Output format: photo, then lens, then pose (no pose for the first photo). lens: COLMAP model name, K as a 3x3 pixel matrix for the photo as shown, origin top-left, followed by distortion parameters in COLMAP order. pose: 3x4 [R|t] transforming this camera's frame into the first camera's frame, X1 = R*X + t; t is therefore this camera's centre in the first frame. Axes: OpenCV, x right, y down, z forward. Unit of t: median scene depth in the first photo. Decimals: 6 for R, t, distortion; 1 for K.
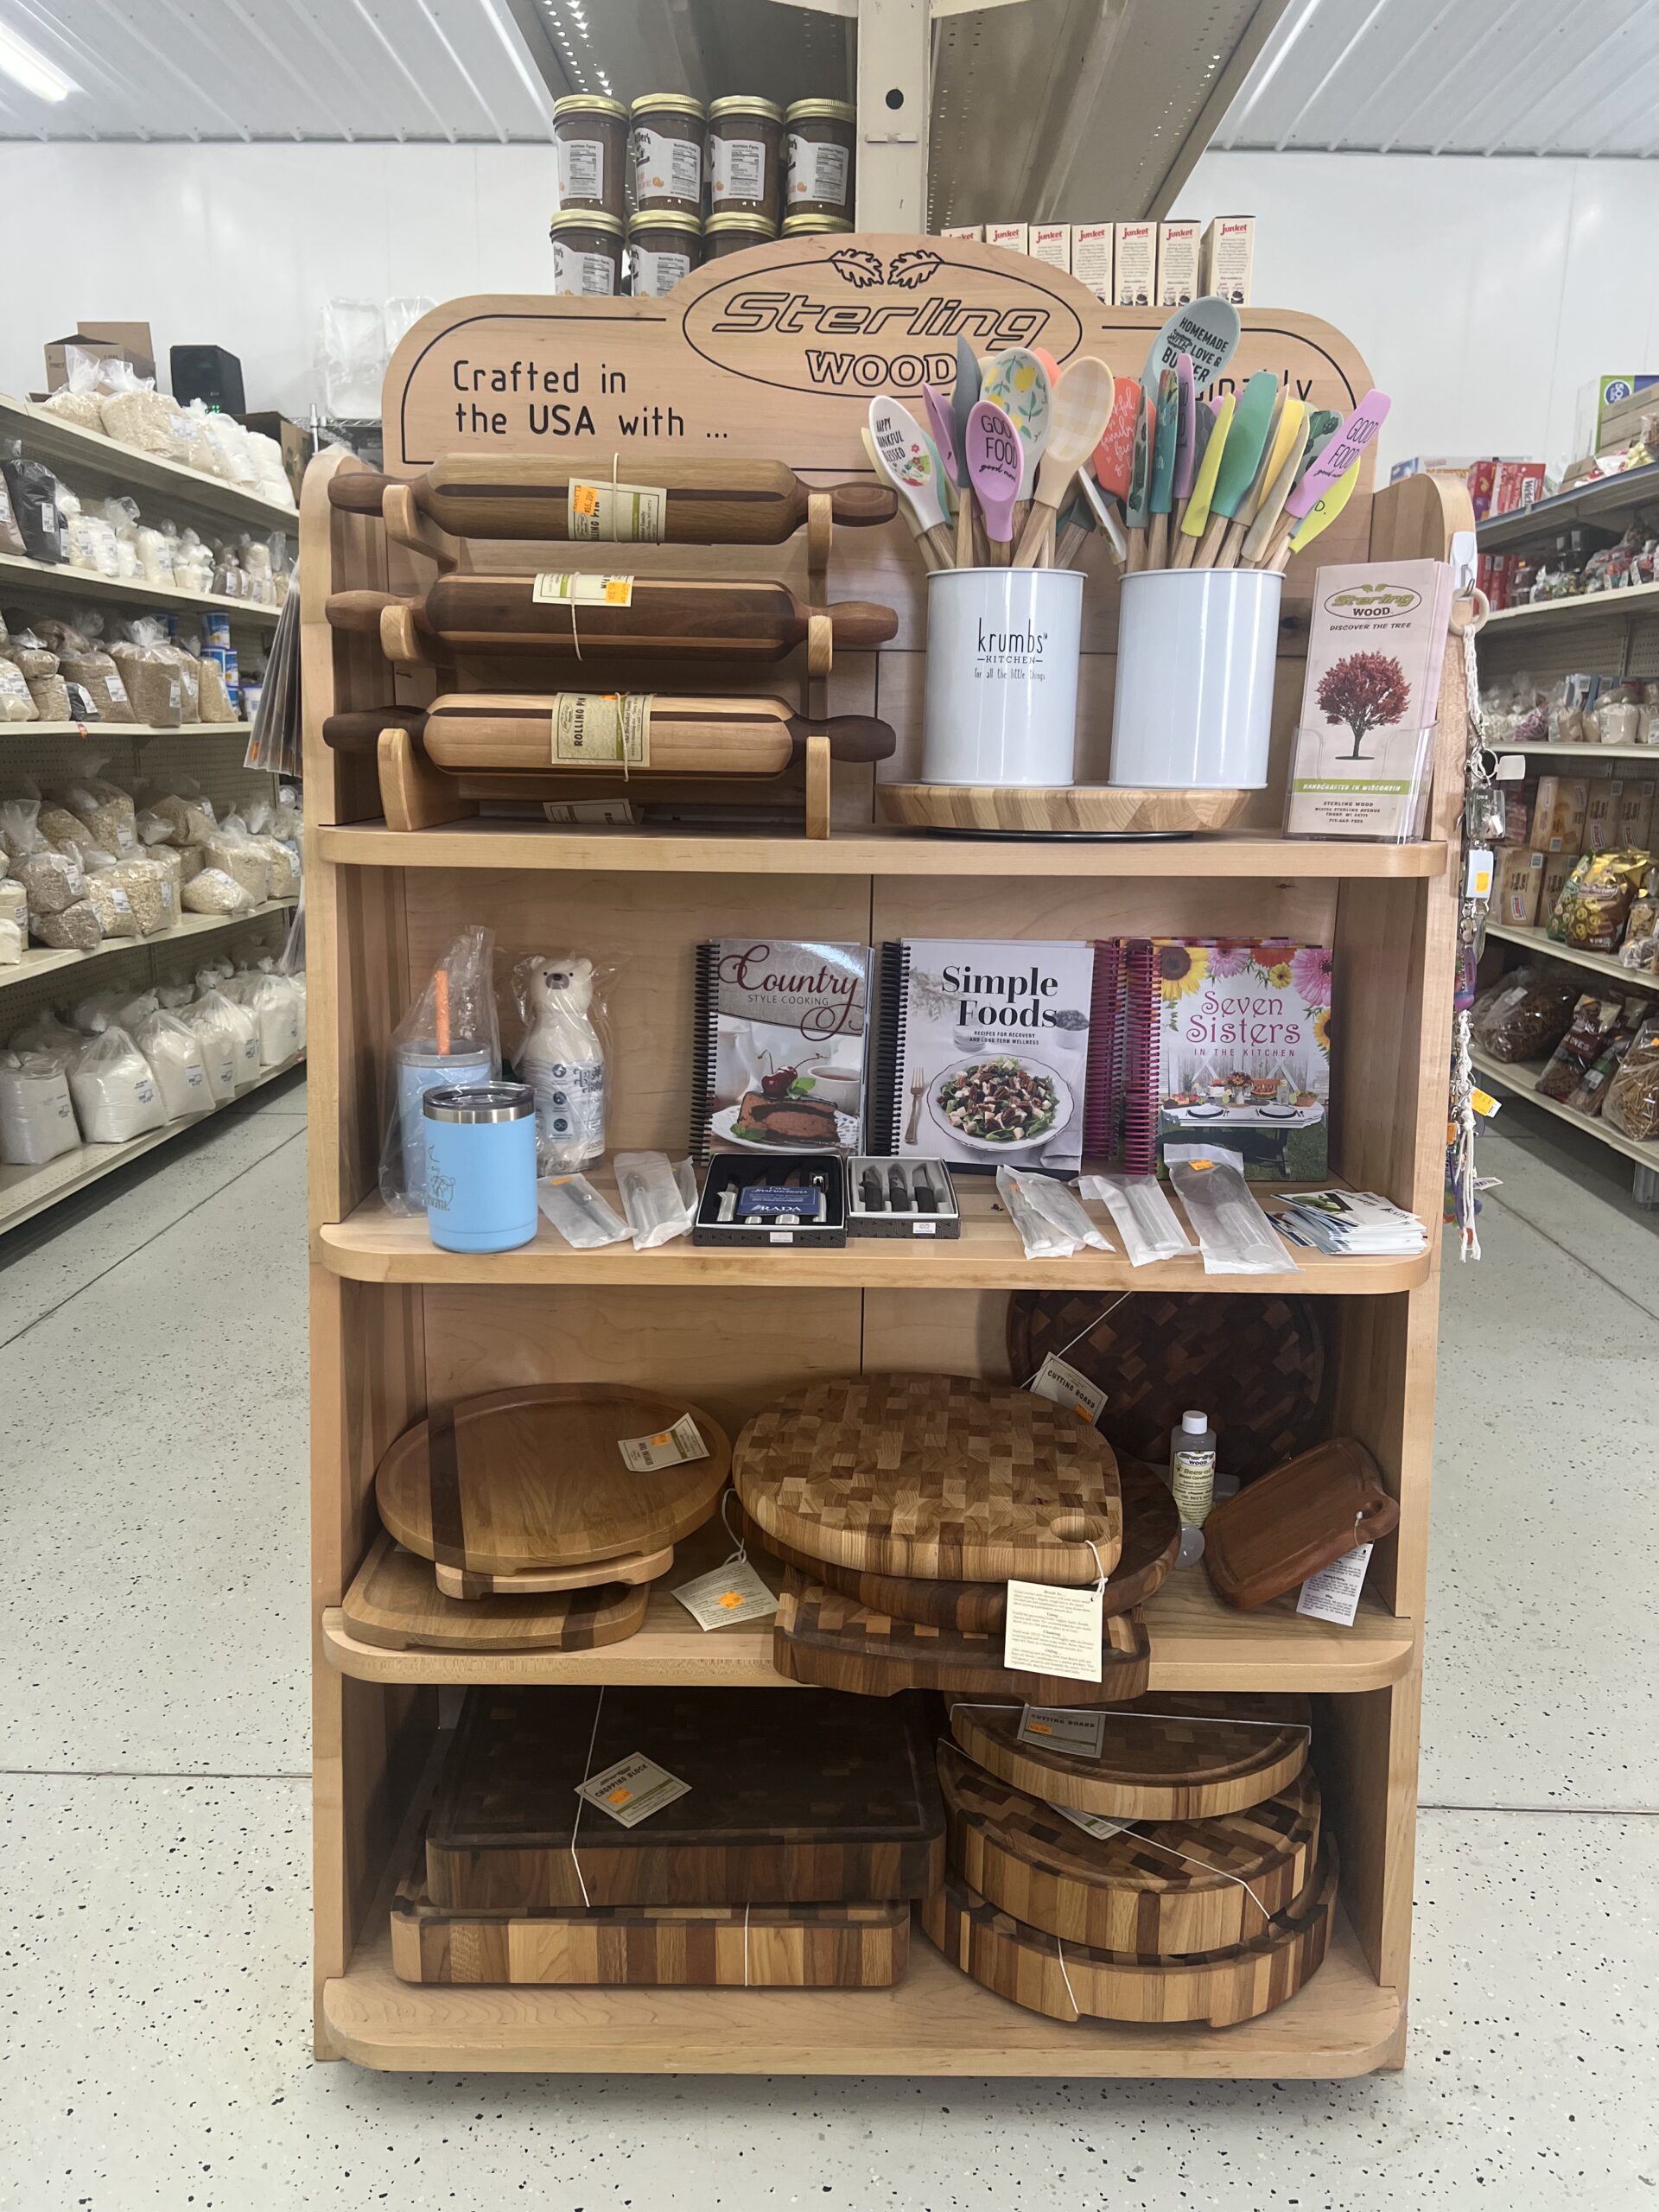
lens RADIAL K [[1666.3, 0, 772.0], [0, 1666.3, 1110.3], [0, 0, 1]] dist [0.081884, -0.005029]
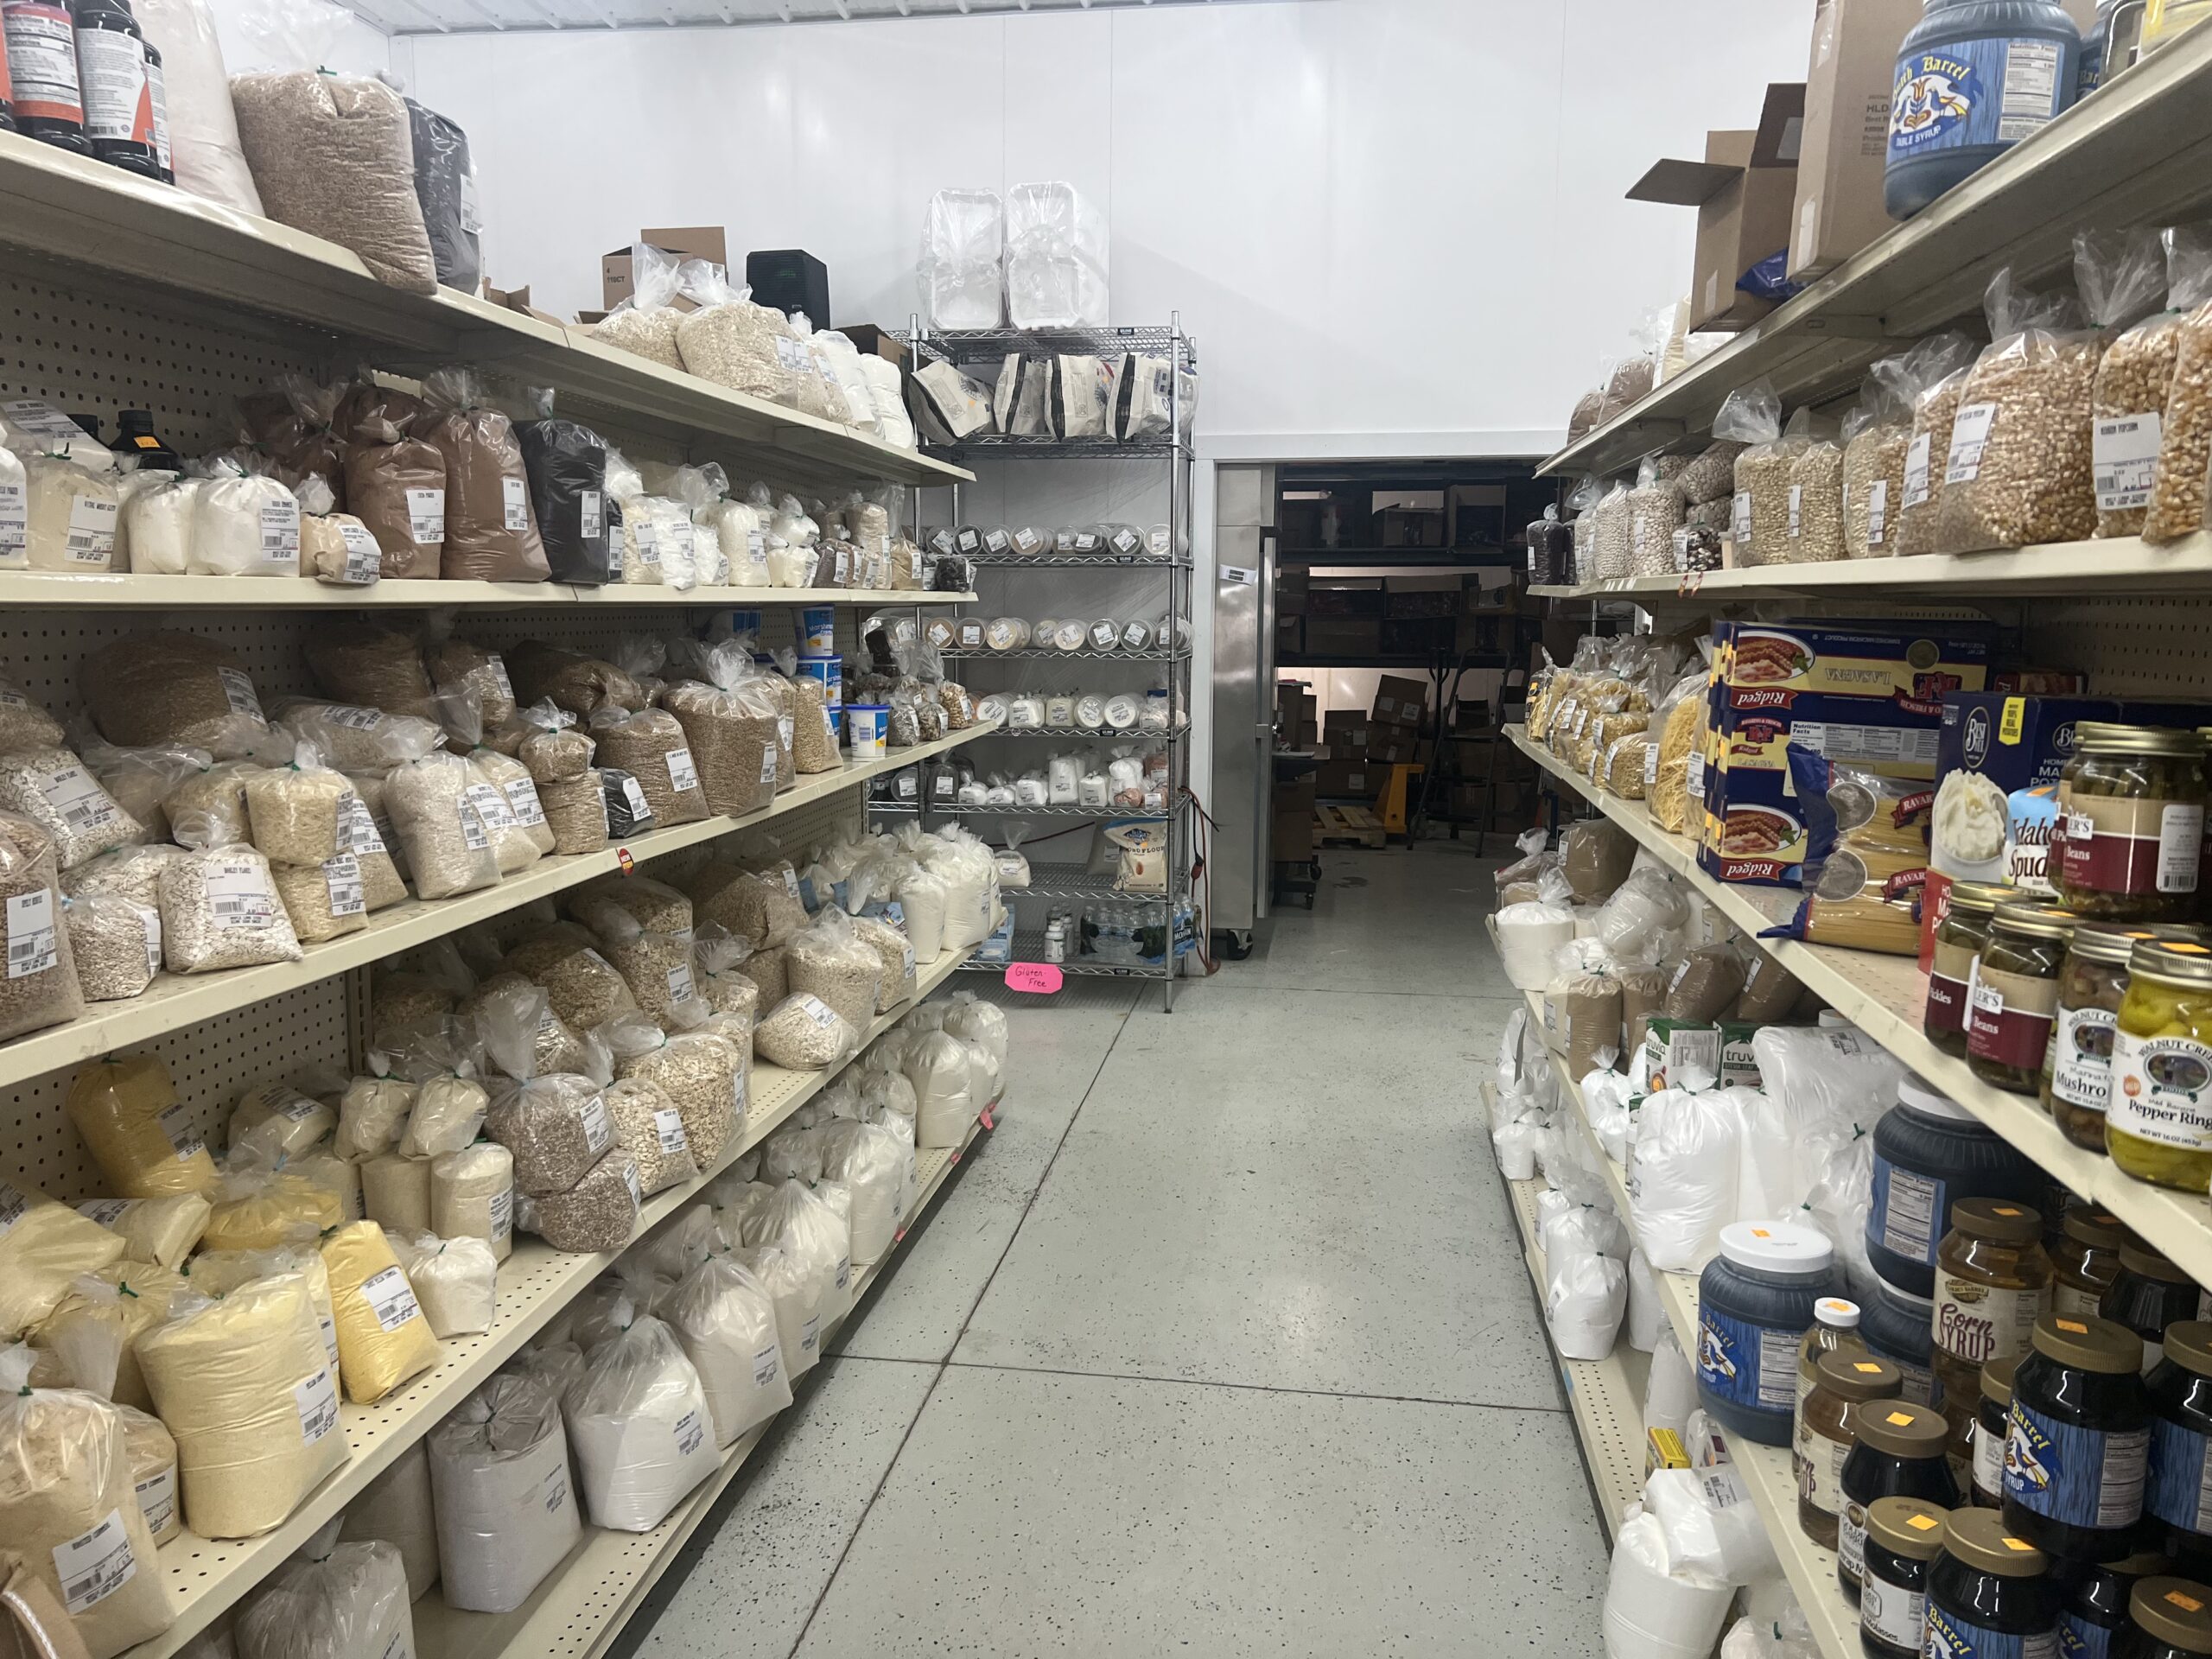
lens RADIAL K [[1666.3, 0, 1106.0], [0, 1666.3, 829.5], [0, 0, 1]] dist [0.081884, -0.005029]
pose [[0.995430, 0.008425, -0.095122, -0.163601], [-0.017233, 0.995595, -0.092160, -0.160870], [0.093926, 0.093378, 0.991190, 0.386105]]
